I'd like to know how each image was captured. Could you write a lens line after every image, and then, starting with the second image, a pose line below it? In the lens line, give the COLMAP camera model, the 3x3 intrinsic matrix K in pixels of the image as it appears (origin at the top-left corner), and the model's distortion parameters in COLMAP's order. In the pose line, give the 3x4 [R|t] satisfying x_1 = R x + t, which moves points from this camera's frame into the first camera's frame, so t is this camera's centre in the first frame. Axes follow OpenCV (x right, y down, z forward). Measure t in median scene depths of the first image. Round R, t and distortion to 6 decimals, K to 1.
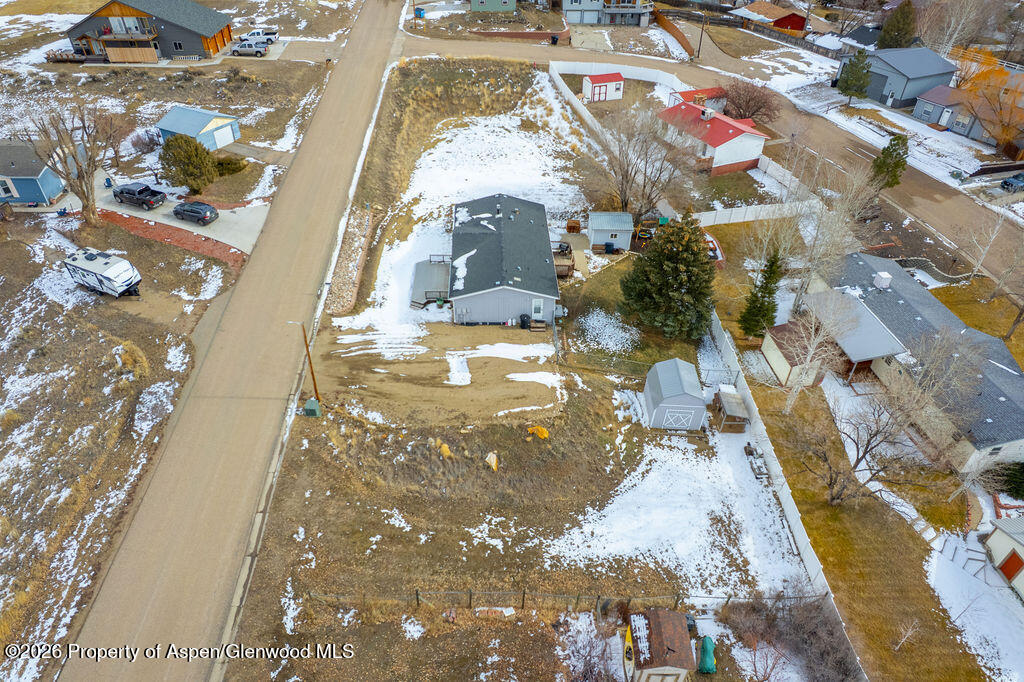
lens RADIAL K [[649.9, 0, 513.9], [0, 649.9, 348.0], [0, 0, 1]] dist [-0.069360, 0.063701]
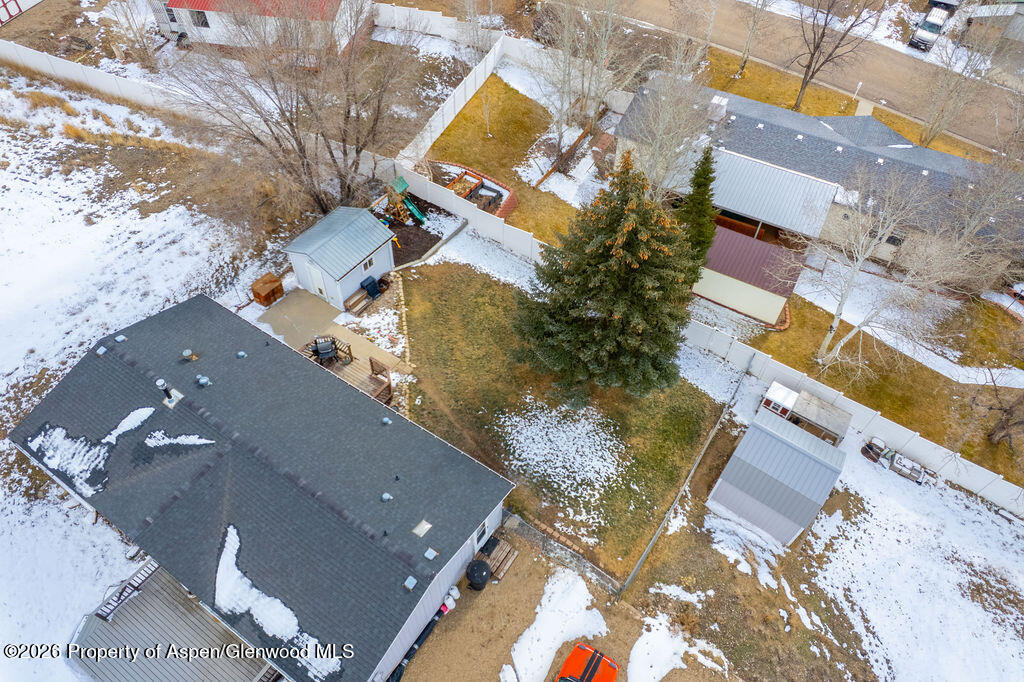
lens RADIAL K [[649.9, 0, 513.9], [0, 649.9, 348.0], [0, 0, 1]] dist [-0.069360, 0.063701]
pose [[0.583270, -0.633424, 0.508498, -0.091684], [0.503432, 0.773182, 0.385675, -0.312203], [-0.637457, 0.031042, 0.769860, 0.652596]]
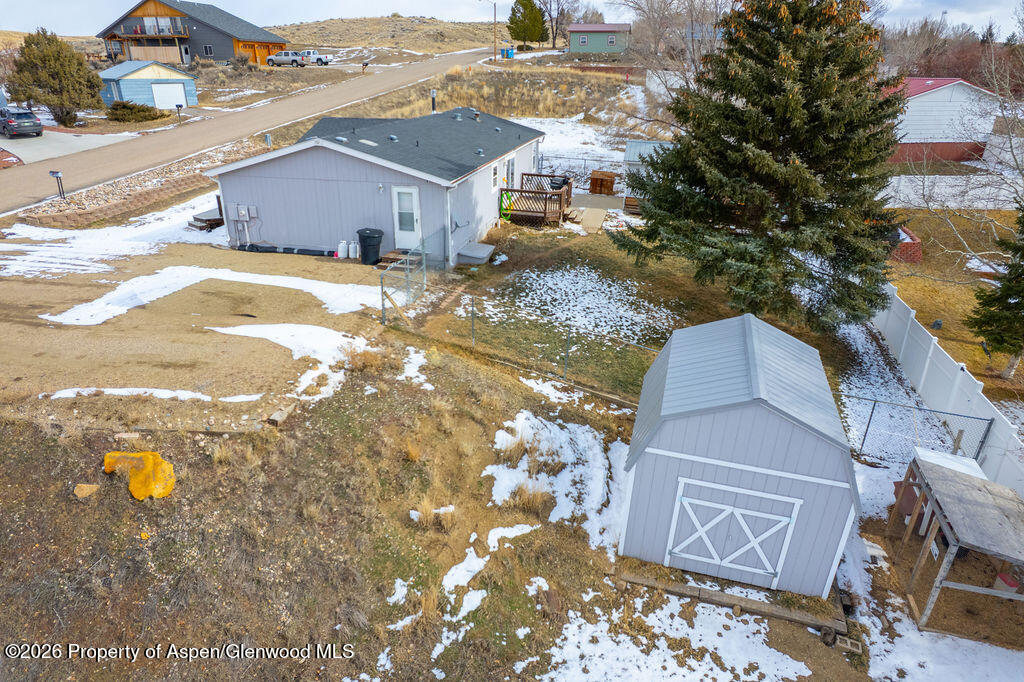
lens RADIAL K [[649.9, 0, 513.9], [0, 649.9, 348.0], [0, 0, 1]] dist [-0.069360, 0.063701]
pose [[0.966667, 0.095153, -0.237698, 0.202988], [-0.154154, 0.957547, -0.243597, 0.103253], [0.204429, 0.272119, 0.940298, 0.663717]]
